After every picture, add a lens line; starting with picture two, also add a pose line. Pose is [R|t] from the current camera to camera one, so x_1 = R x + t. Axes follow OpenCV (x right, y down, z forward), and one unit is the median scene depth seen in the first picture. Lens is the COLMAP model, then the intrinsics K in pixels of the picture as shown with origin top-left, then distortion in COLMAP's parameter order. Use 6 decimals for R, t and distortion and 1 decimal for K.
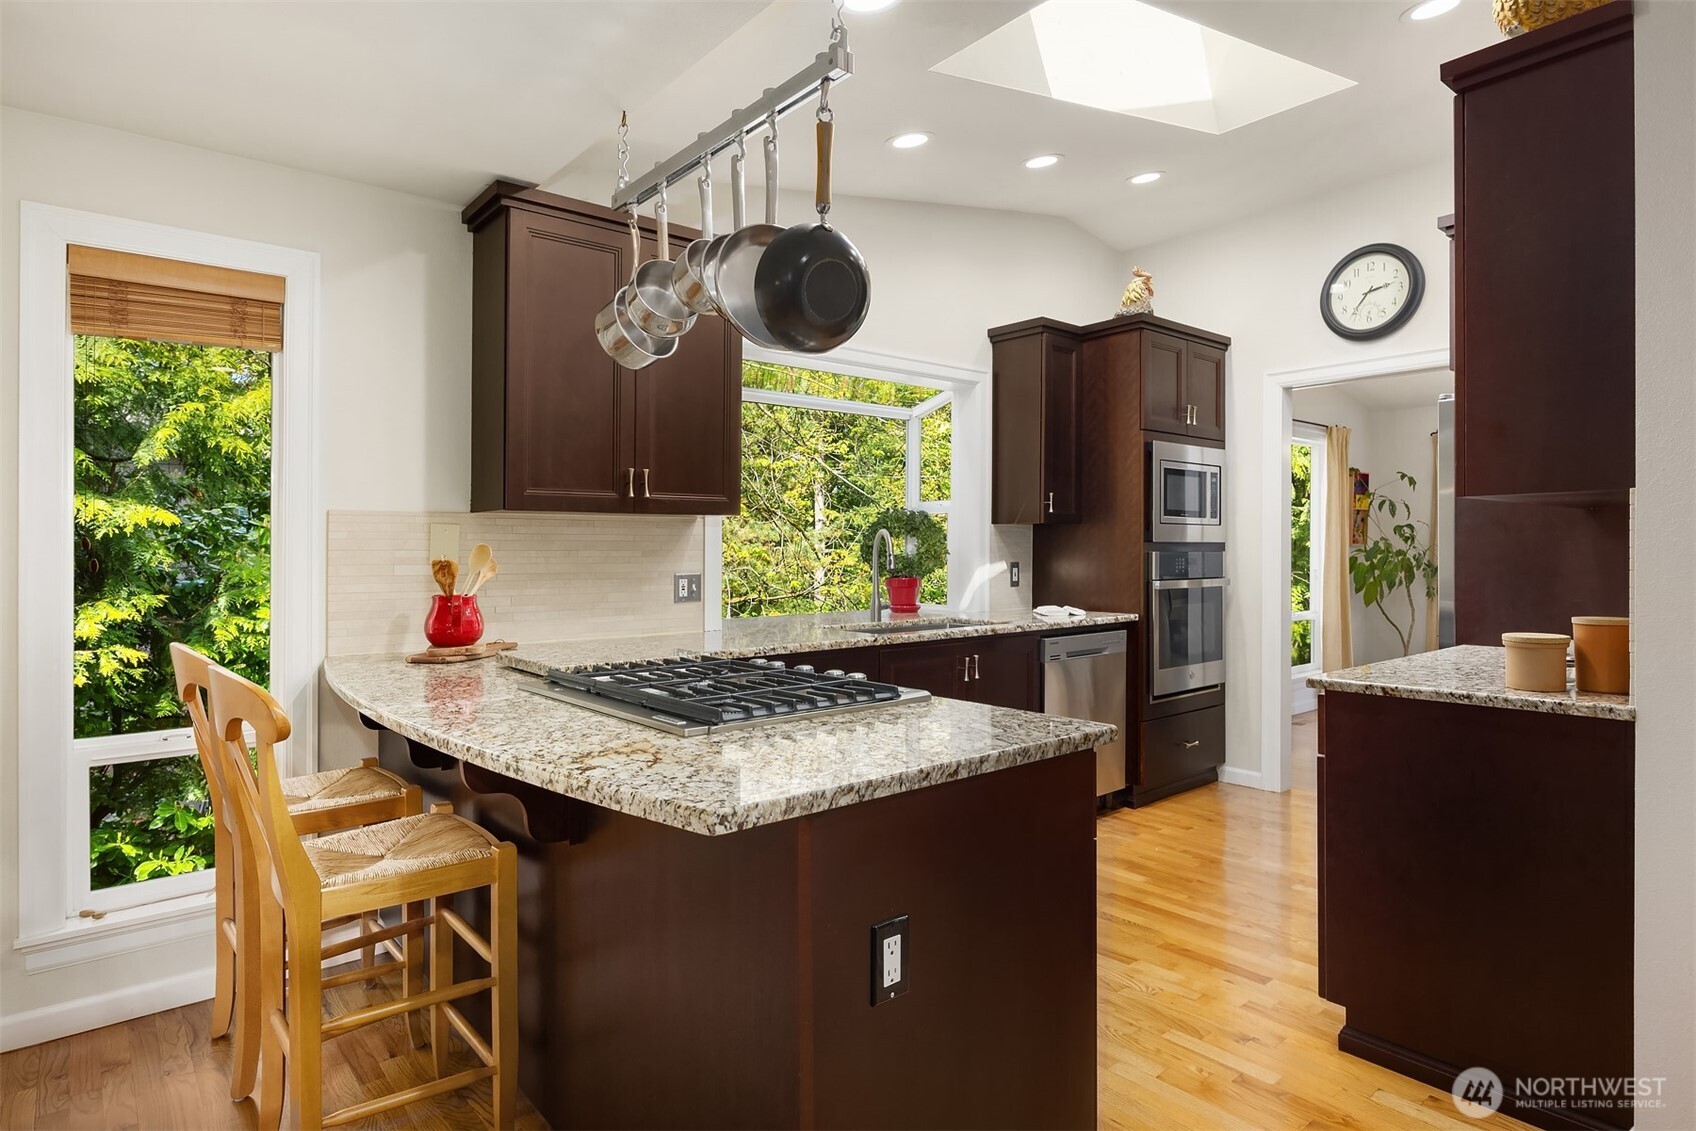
lens RADIAL K [[911.3, 0, 850.7], [0, 911.3, 554.9], [0, 0, 1]] dist [-0.021092, 0.000063]
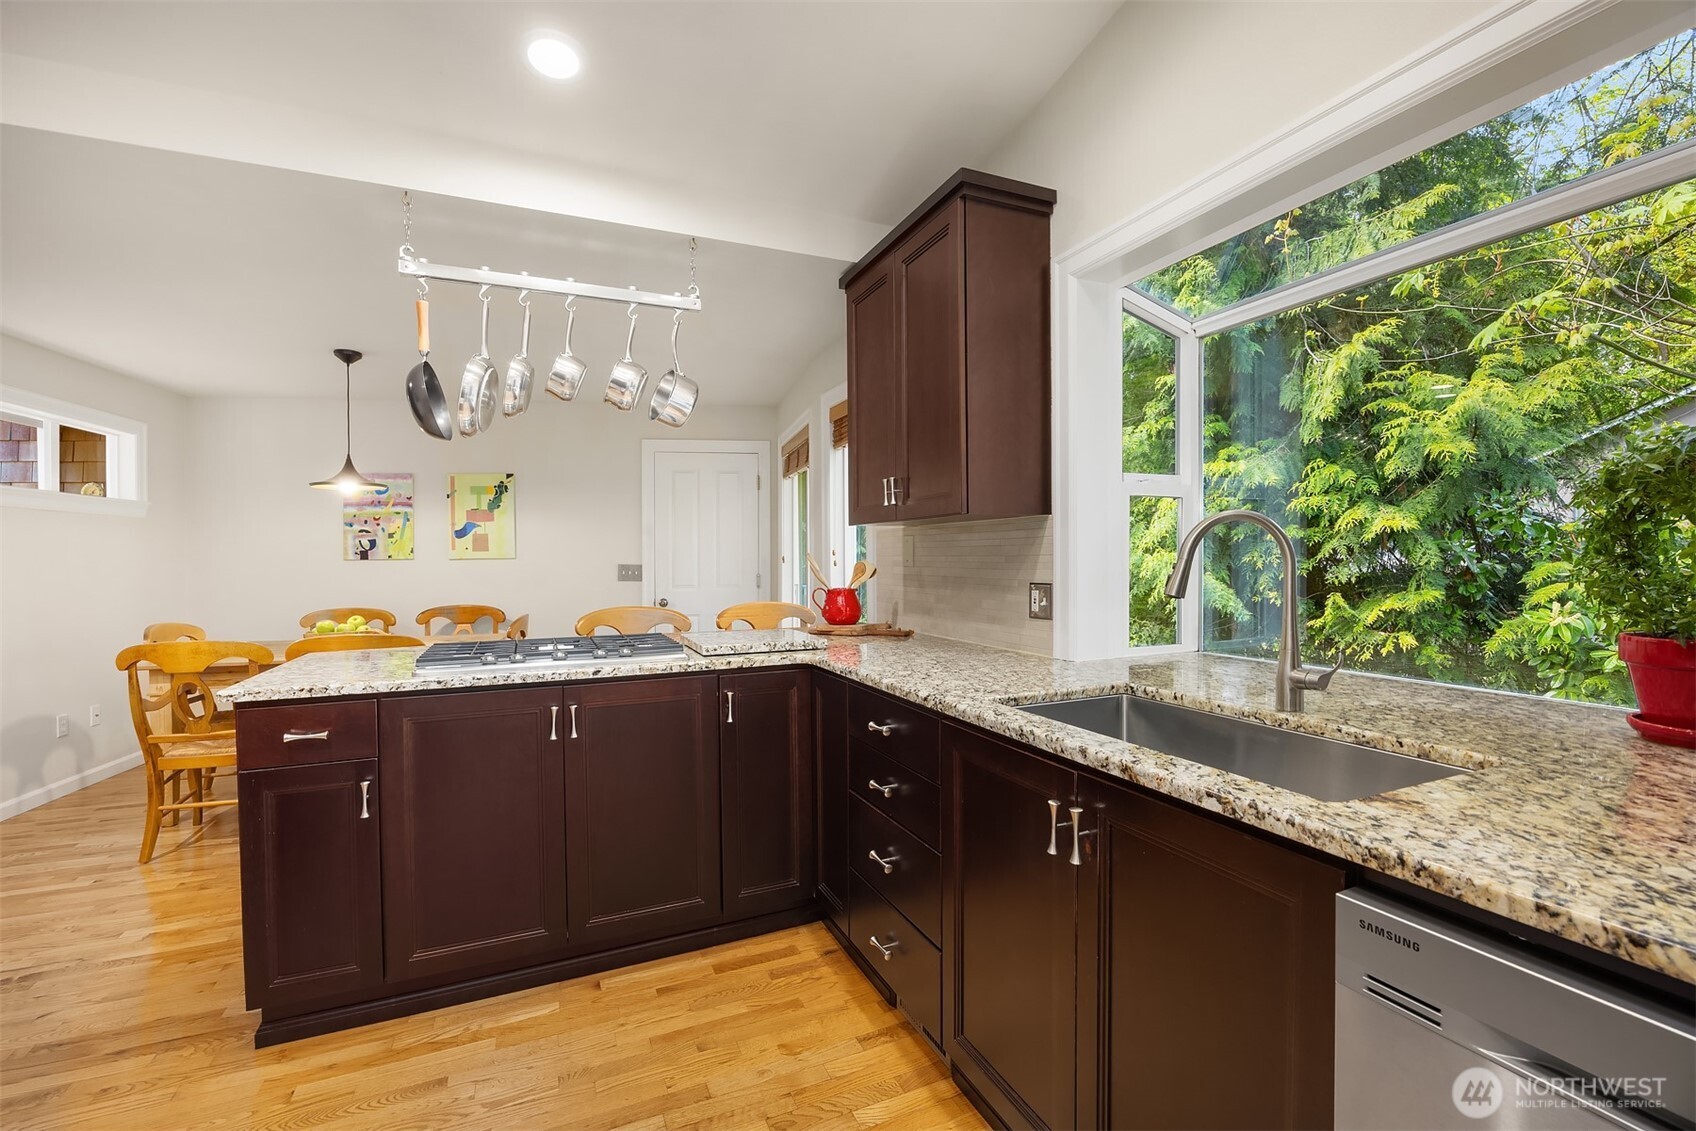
lens RADIAL K [[758.5, 0, 851.6], [0, 758.5, 547.1], [0, 0, 1]] dist [-0.022244, -0.000474]
pose [[-0.290660, -0.004873, -0.956814, 0.547487], [0.008114, 0.999939, -0.007558, -0.009038], [0.956792, -0.009960, -0.290603, 1.094293]]
